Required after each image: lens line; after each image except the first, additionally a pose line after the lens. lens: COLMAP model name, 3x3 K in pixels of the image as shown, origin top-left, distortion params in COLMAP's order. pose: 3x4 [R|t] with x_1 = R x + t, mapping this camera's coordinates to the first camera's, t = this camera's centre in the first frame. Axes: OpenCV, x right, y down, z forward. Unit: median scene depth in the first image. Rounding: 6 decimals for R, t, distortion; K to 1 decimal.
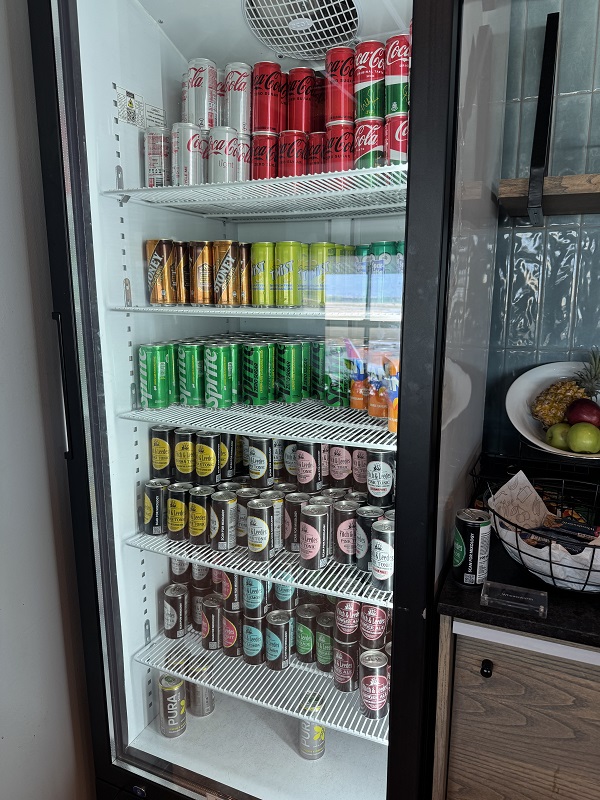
lens RADIAL K [[571.0, 0, 298.4], [0, 571.0, 399.1], [0, 0, 1]] dist [-0.003546, -0.001431]
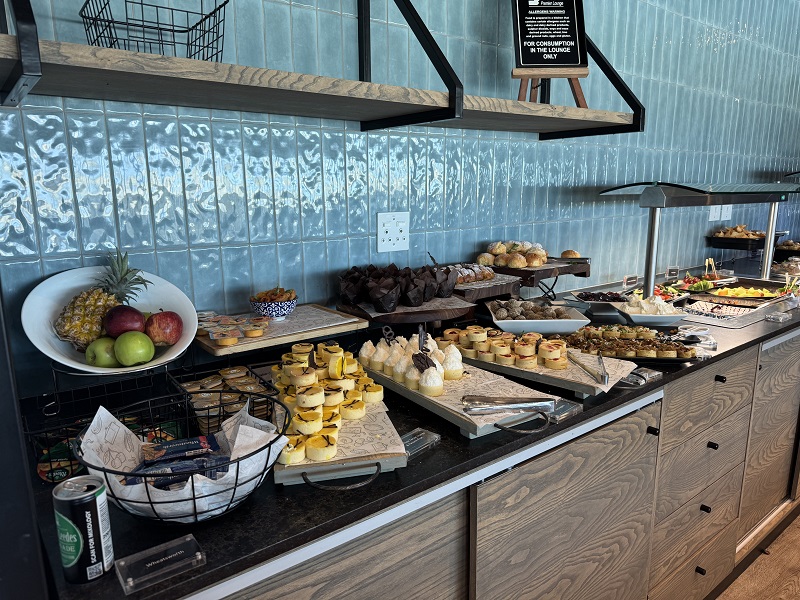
lens RADIAL K [[571.0, 0, 398.5], [0, 571.0, 302.1], [0, 0, 1]] dist [-0.003546, -0.001431]
pose [[0.482841, -0.176245, 0.857789, -0.070527], [0.174992, 0.979200, 0.102689, -0.027816], [-0.858046, 0.100524, 0.503639, 0.225393]]
